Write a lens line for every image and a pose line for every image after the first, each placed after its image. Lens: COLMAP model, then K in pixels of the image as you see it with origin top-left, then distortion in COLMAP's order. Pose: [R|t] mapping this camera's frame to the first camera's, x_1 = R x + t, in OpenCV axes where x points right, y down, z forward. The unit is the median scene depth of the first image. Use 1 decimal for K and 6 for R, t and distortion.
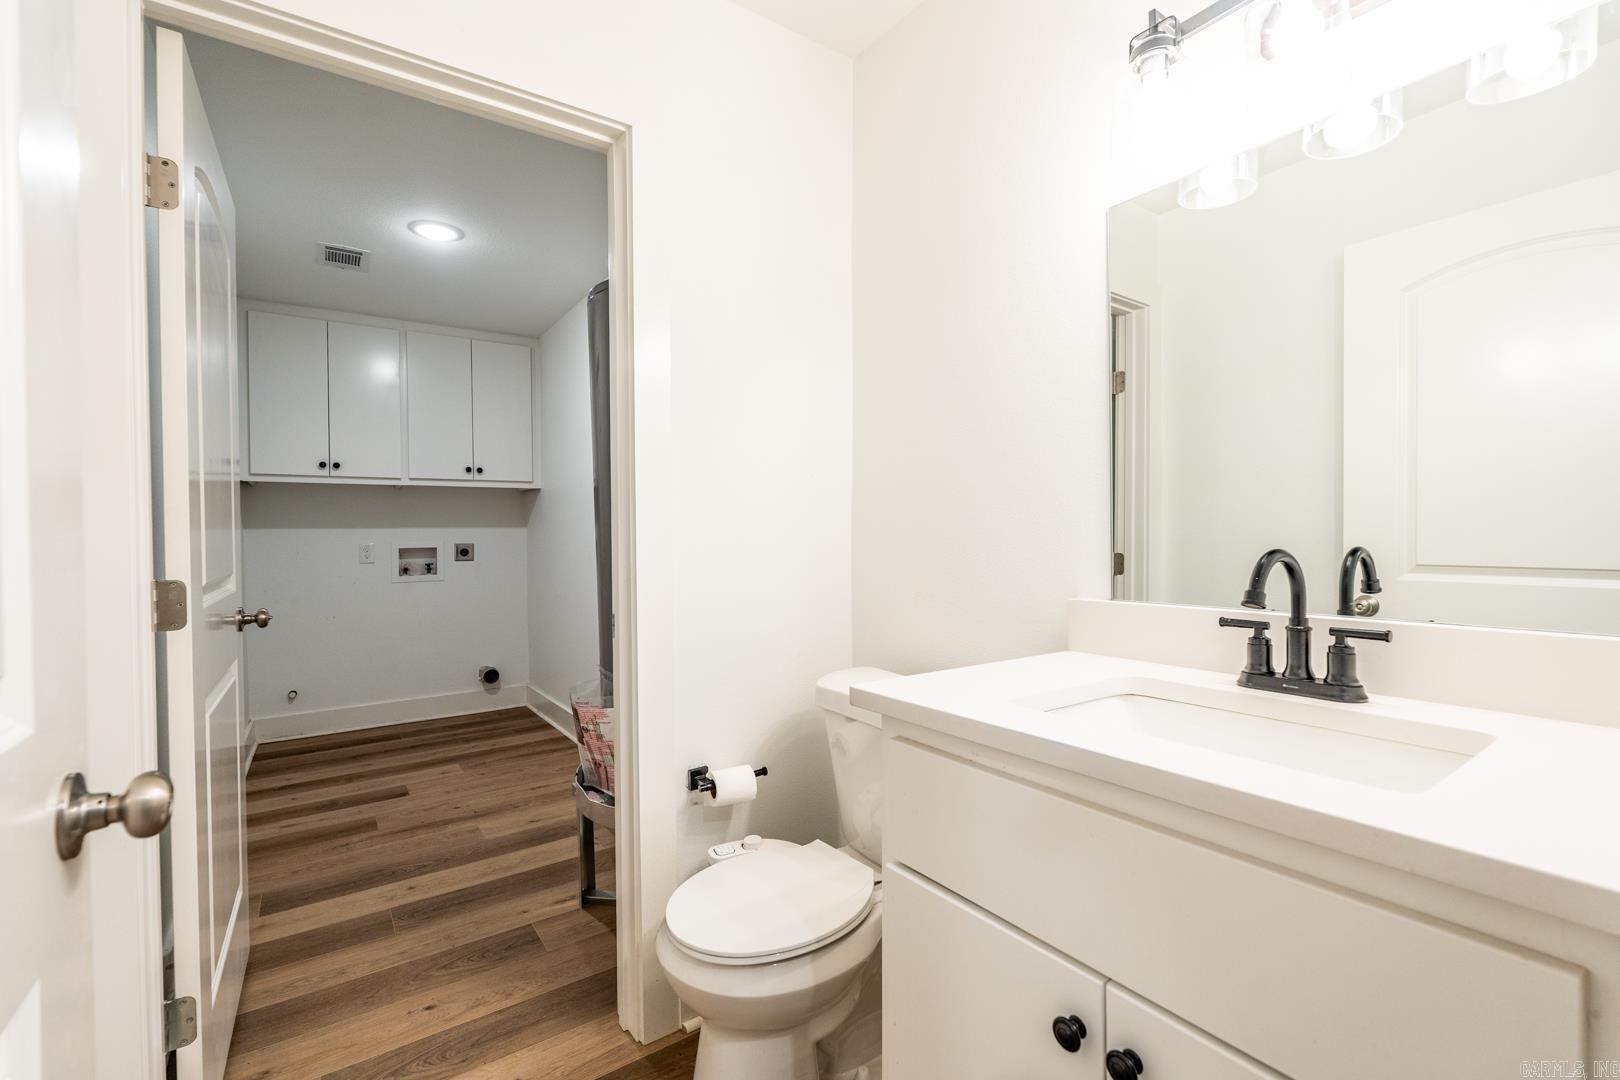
lens RADIAL K [[711.1, 0, 808.4], [0, 711.1, 542.1], [0, 0, 1]] dist [-0.005995, 0.000416]
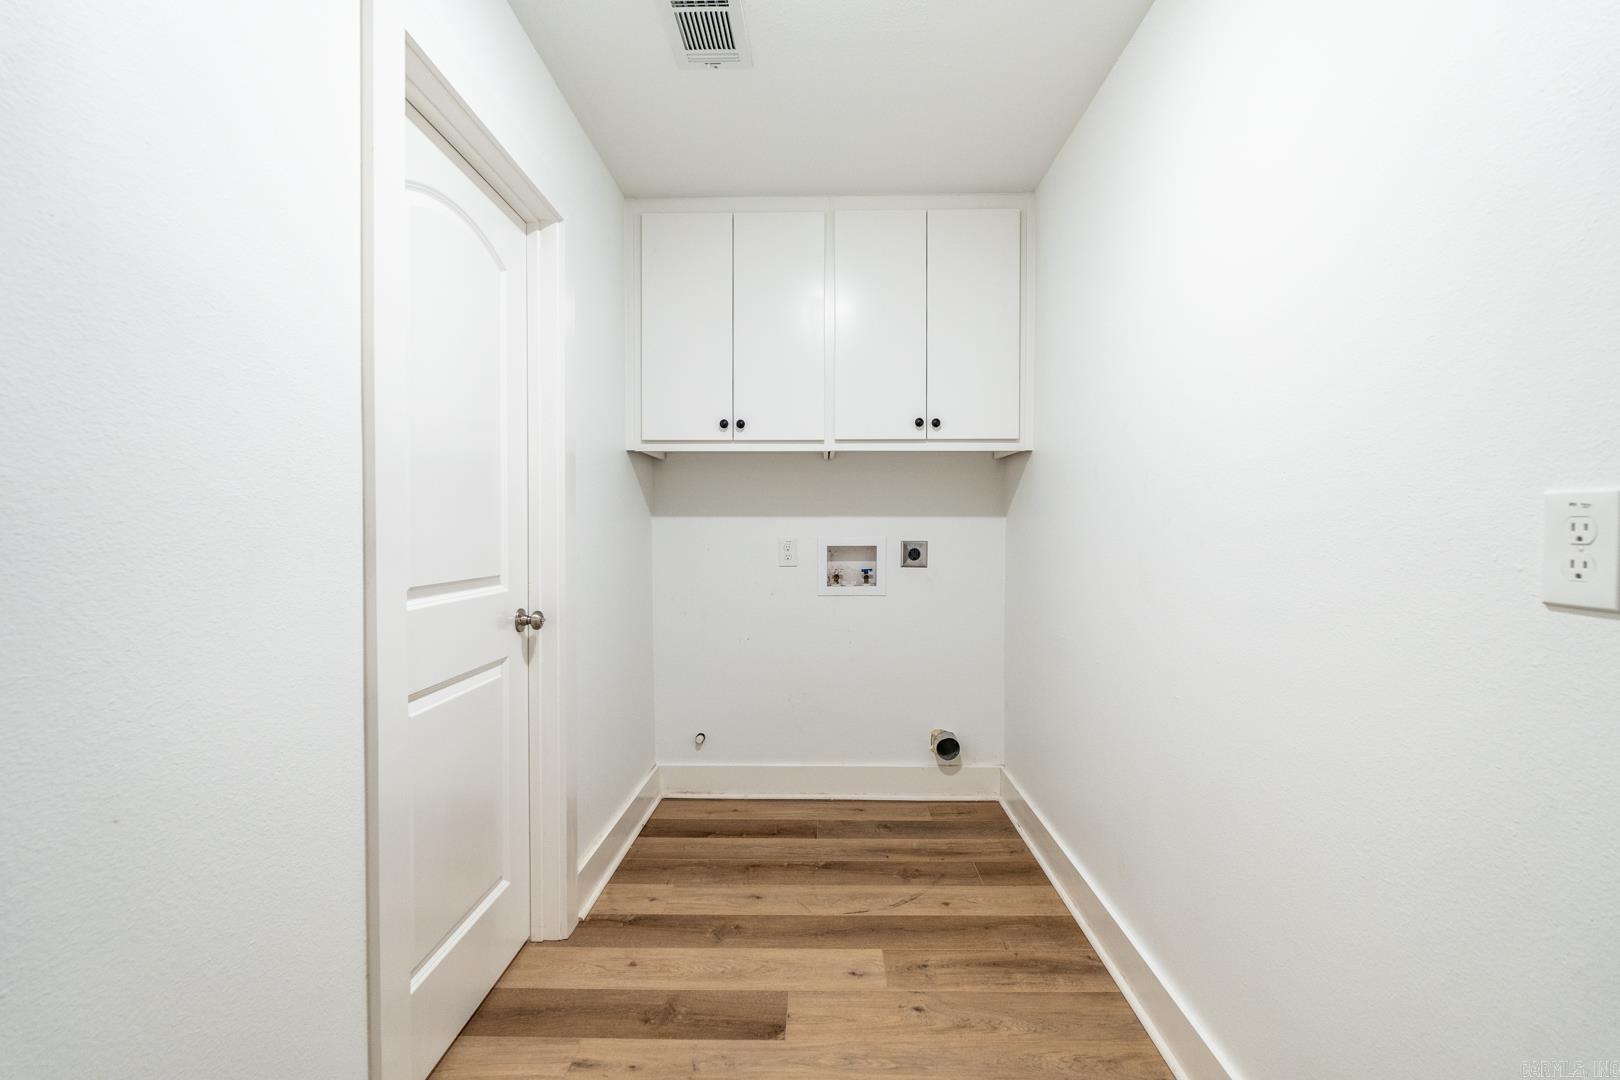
lens RADIAL K [[726.8, 0, 810.0], [0, 726.8, 540.0], [0, 0, 1]] dist [-0.002147, 0.000131]
pose [[0.809546, 0.023638, -0.586581, -0.189749], [-0.016821, 0.999713, 0.017072, -0.009444], [0.586816, -0.003954, 0.809711, 0.449030]]
